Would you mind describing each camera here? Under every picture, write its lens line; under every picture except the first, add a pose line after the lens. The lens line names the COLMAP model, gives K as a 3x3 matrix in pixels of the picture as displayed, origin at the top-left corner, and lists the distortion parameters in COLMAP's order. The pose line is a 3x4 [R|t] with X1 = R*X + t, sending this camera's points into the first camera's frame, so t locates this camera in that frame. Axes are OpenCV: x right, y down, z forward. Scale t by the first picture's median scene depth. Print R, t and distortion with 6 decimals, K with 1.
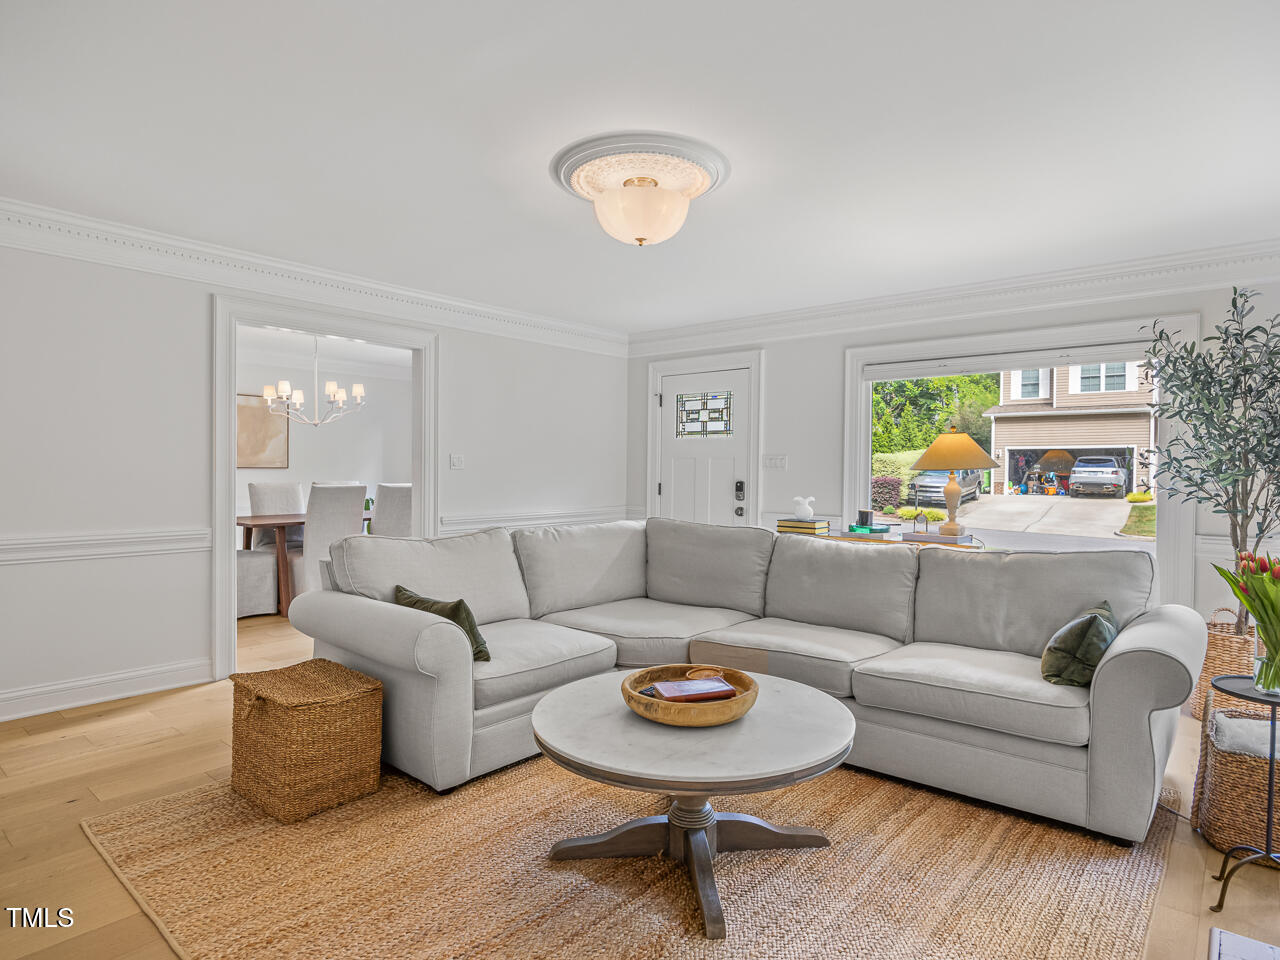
lens RADIAL K [[715.7, 0, 640.6], [0, 715.7, 480.1], [0, 0, 1]] dist [0.001516, 0.000150]
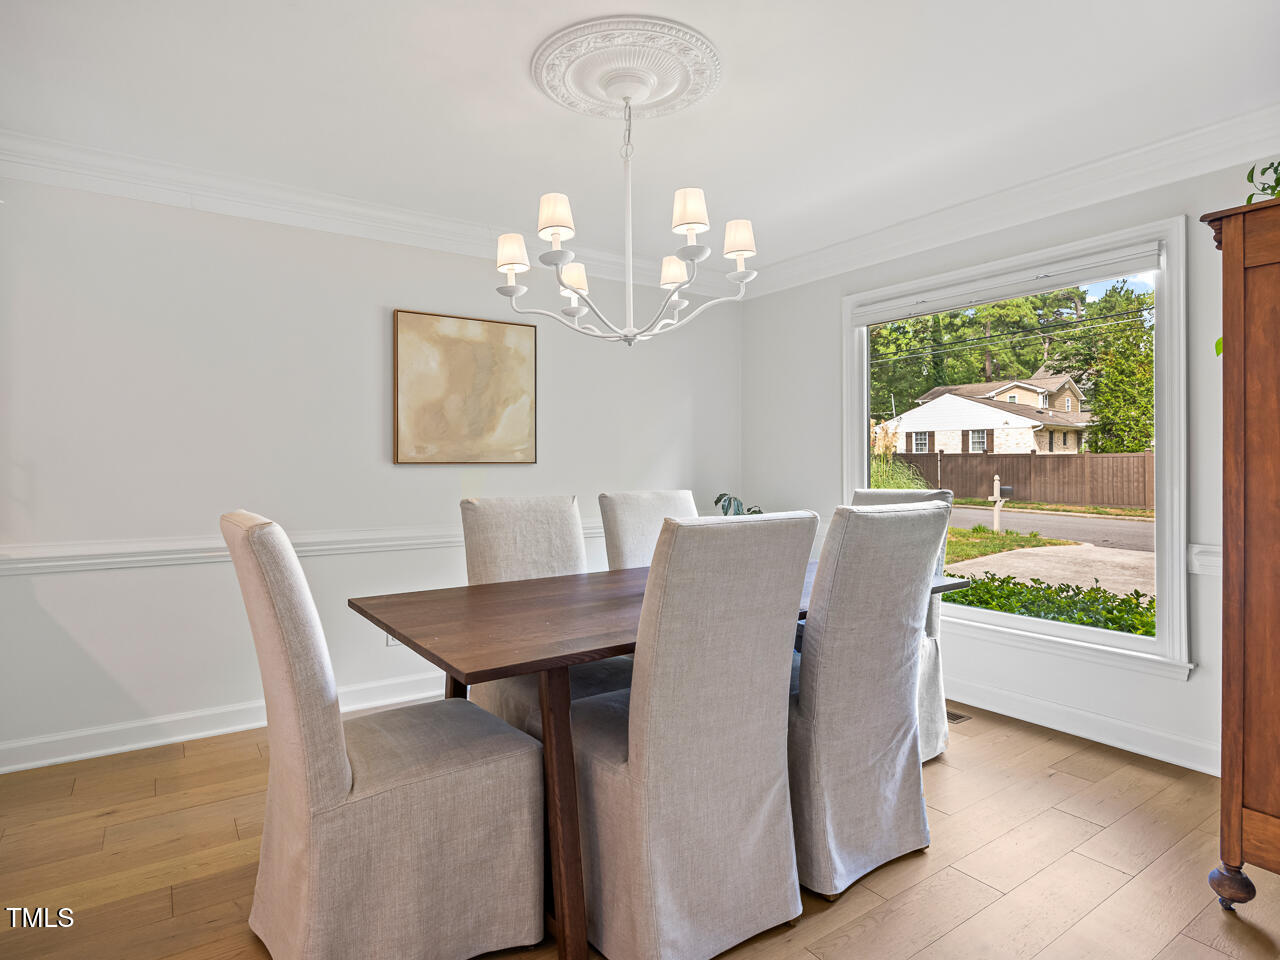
lens RADIAL K [[715.7, 0, 641.2], [0, 715.7, 476.0], [0, 0, 1]] dist [0.001516, 0.000150]
pose [[0.964643, -0.001760, -0.263553, -0.355630], [-0.000008, 0.999978, -0.006707, -0.005899], [0.263559, 0.006472, 0.964622, 0.658789]]
